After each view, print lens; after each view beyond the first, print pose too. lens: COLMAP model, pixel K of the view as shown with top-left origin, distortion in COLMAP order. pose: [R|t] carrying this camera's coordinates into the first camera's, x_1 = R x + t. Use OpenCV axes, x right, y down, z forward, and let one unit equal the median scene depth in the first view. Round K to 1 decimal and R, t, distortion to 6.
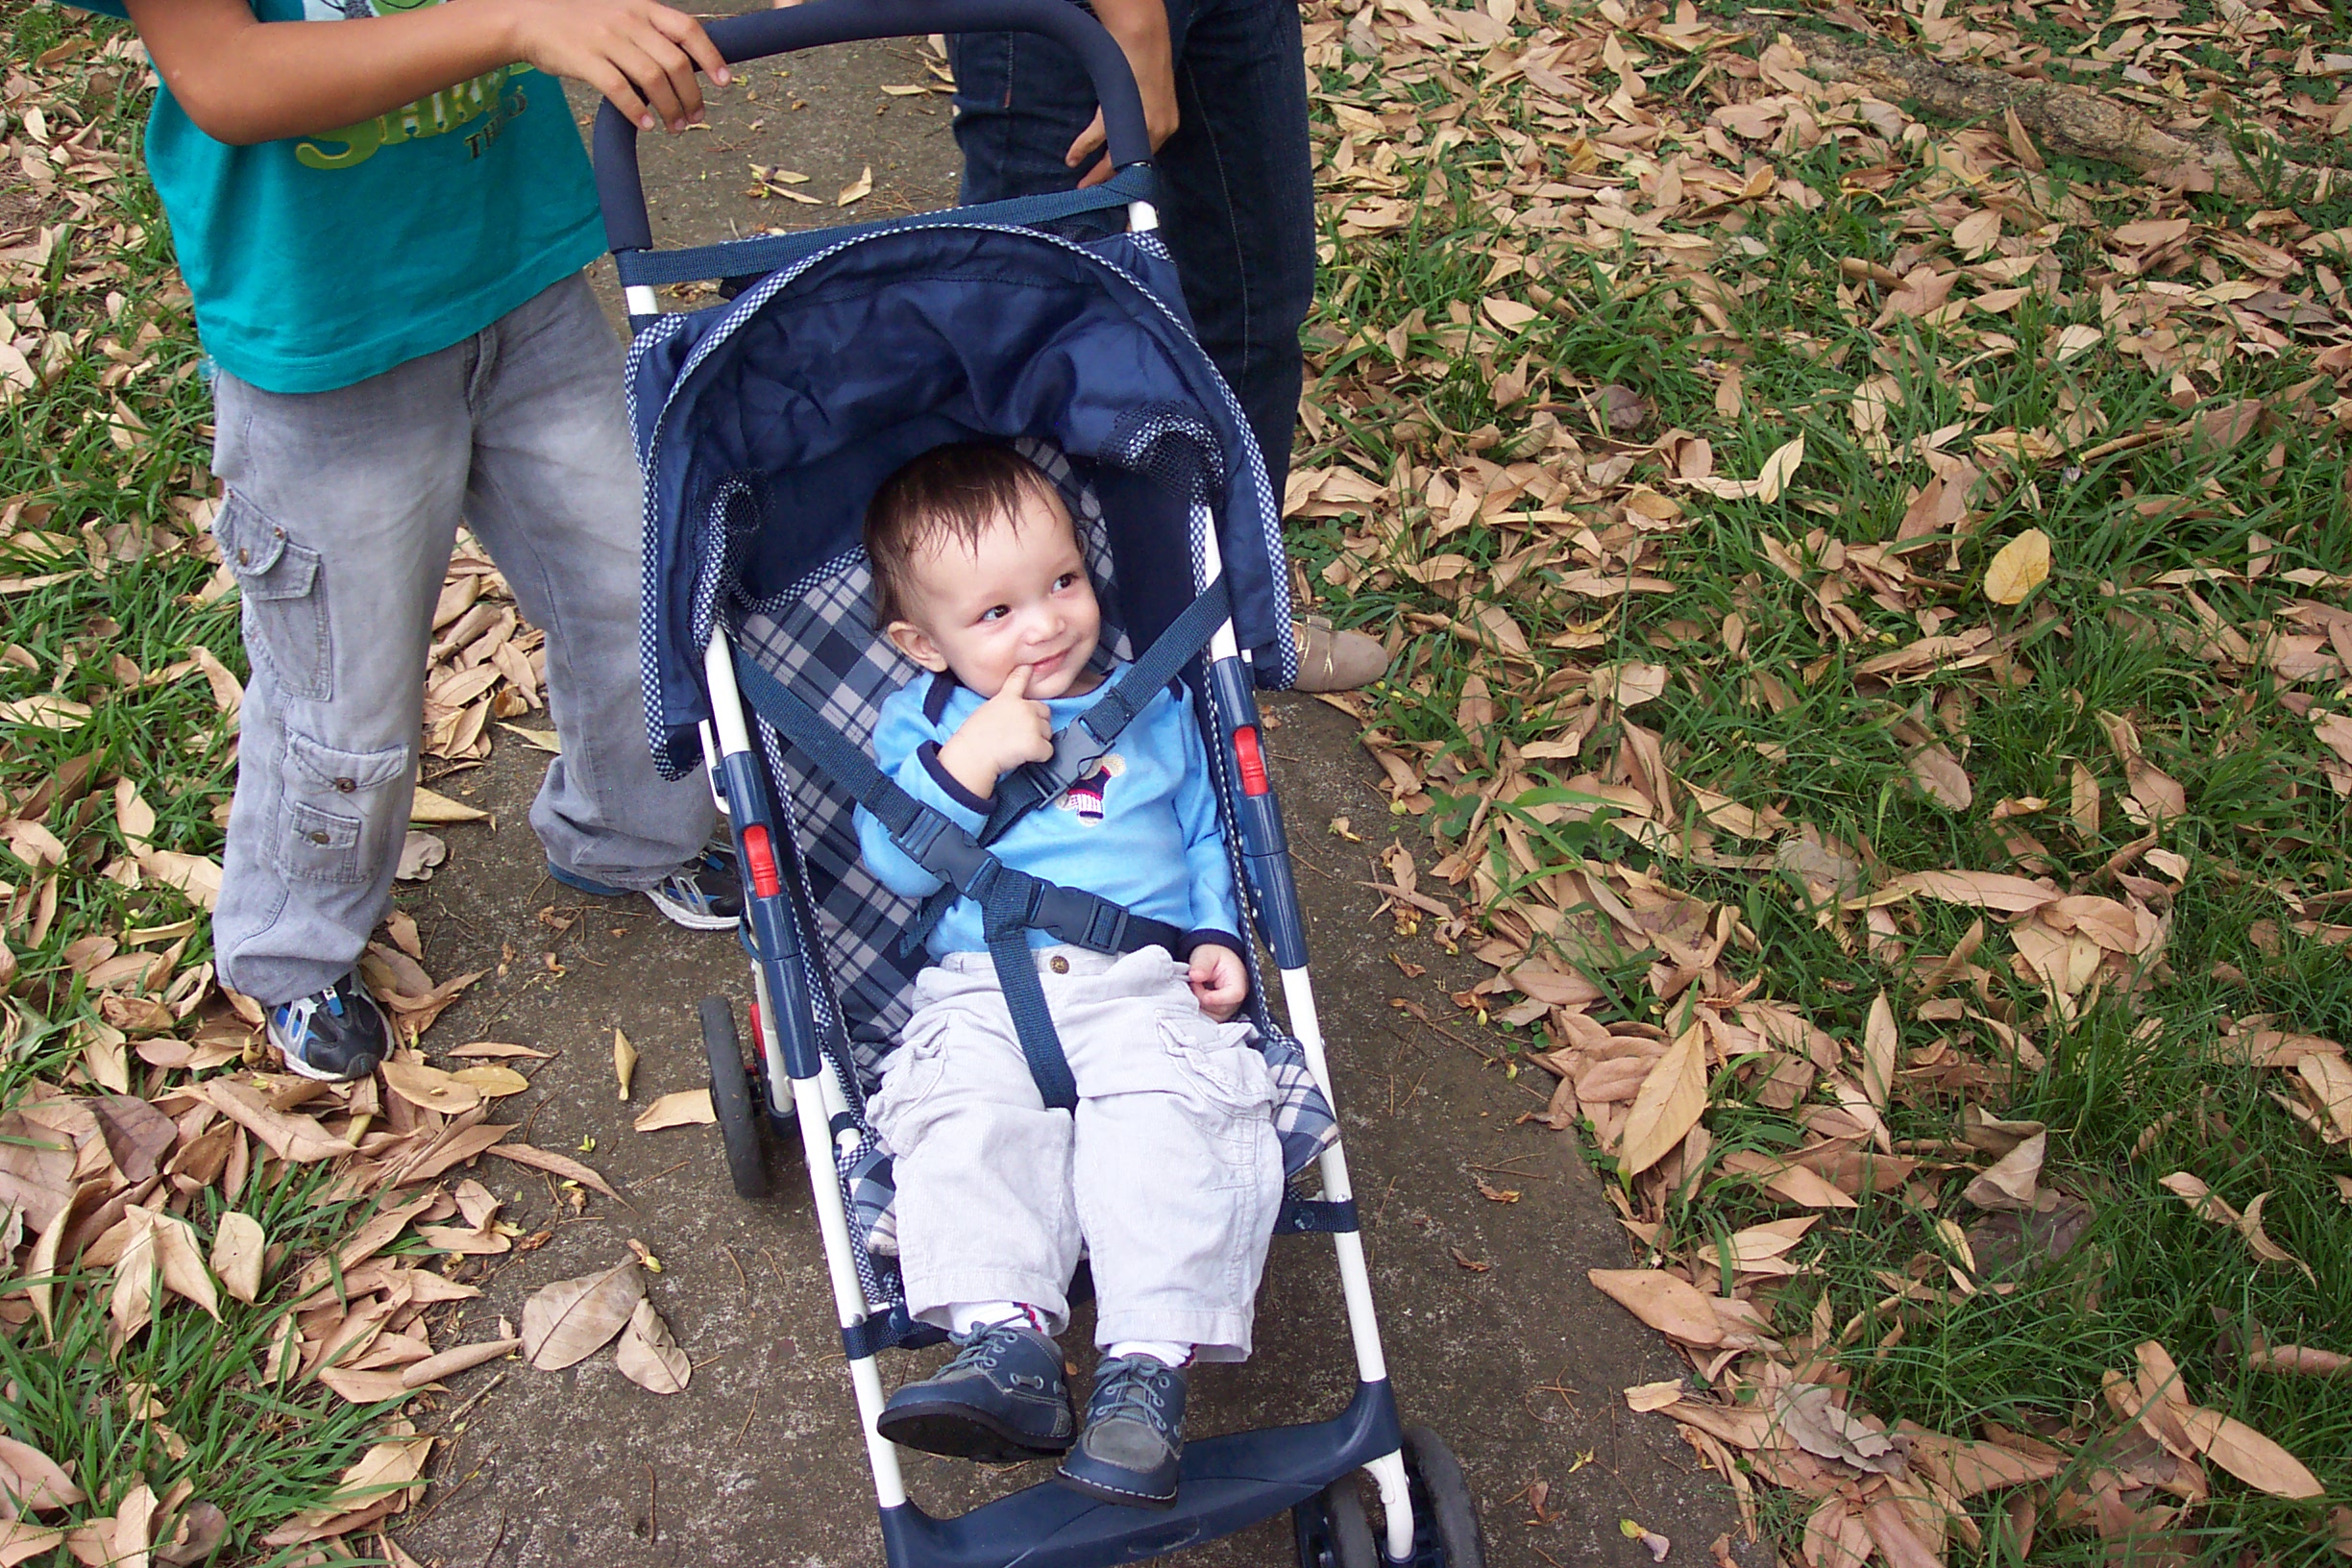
lens RADIAL K [[2361.8, 0, 1175.6], [0, 2361.8, 754.0], [0, 0, 1]] dist [-0.099708, 0.183187]
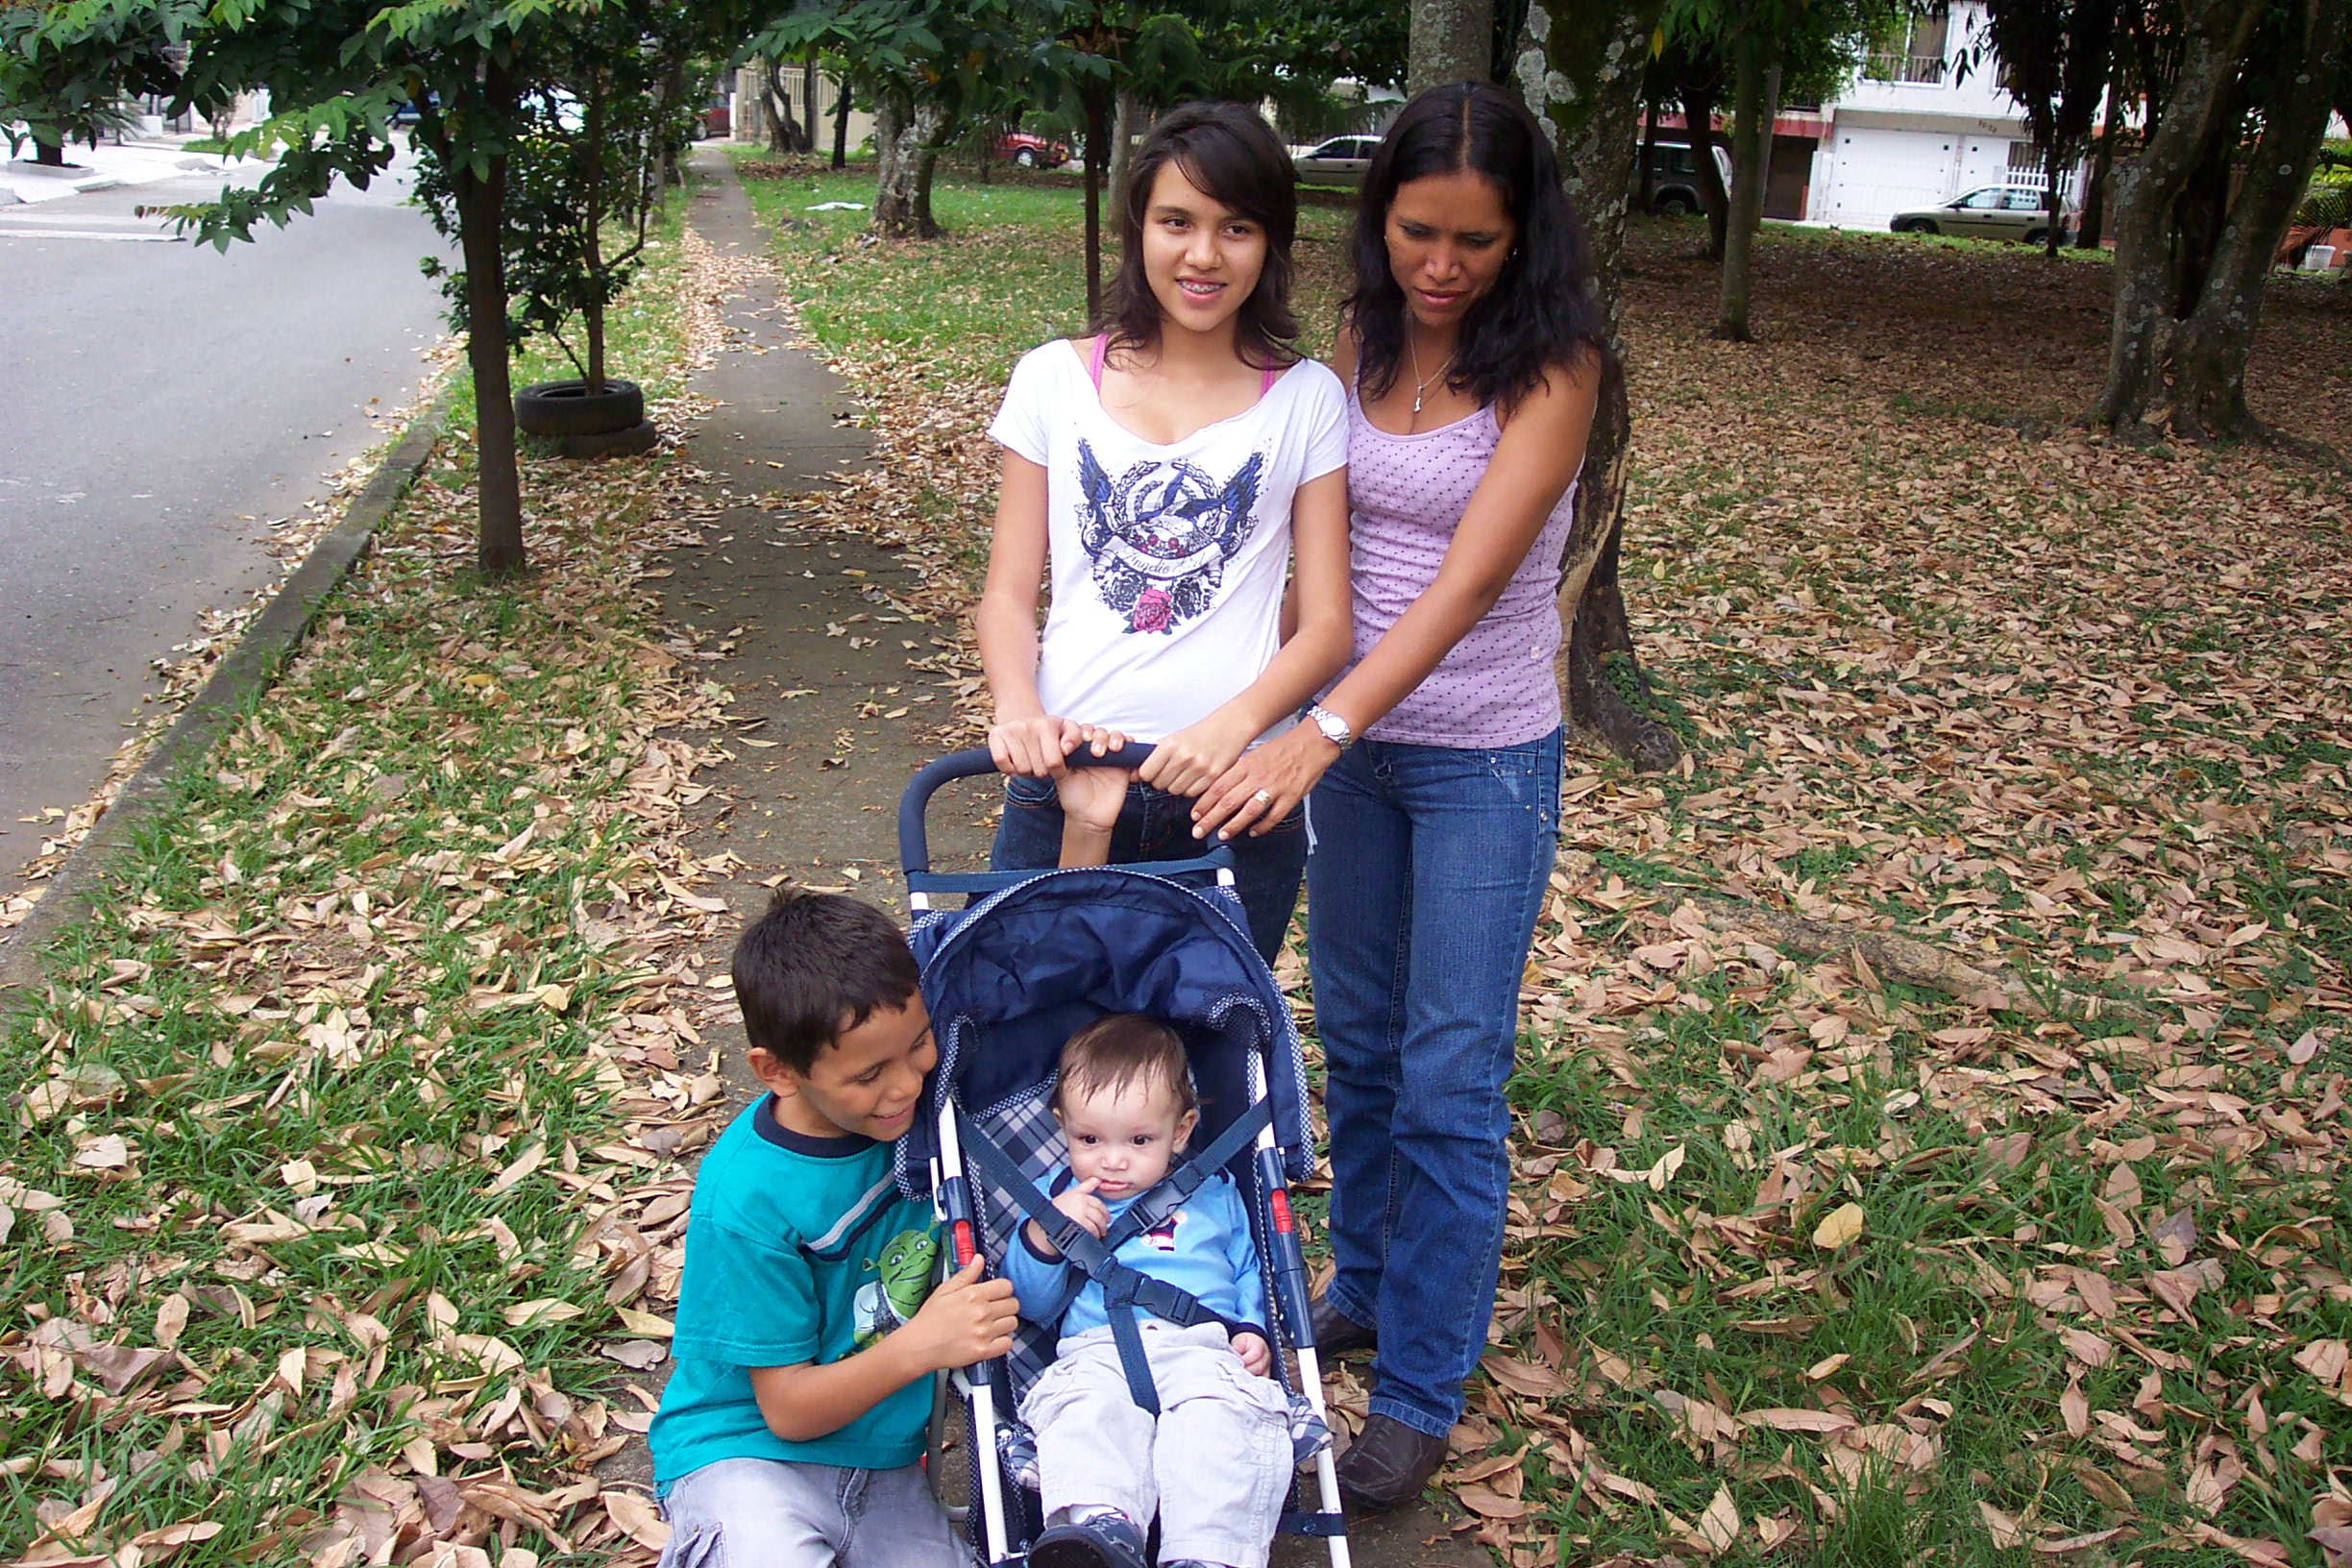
lens RADIAL K [[2361.8, 0, 1175.6], [0, 2361.8, 754.0], [0, 0, 1]] dist [-0.099708, 0.183187]
pose [[0.998976, 0.039015, -0.022927, 0.000599], [-0.044962, 0.913148, -0.405140, 0.189797], [0.005129, 0.405756, 0.913967, -0.275420]]
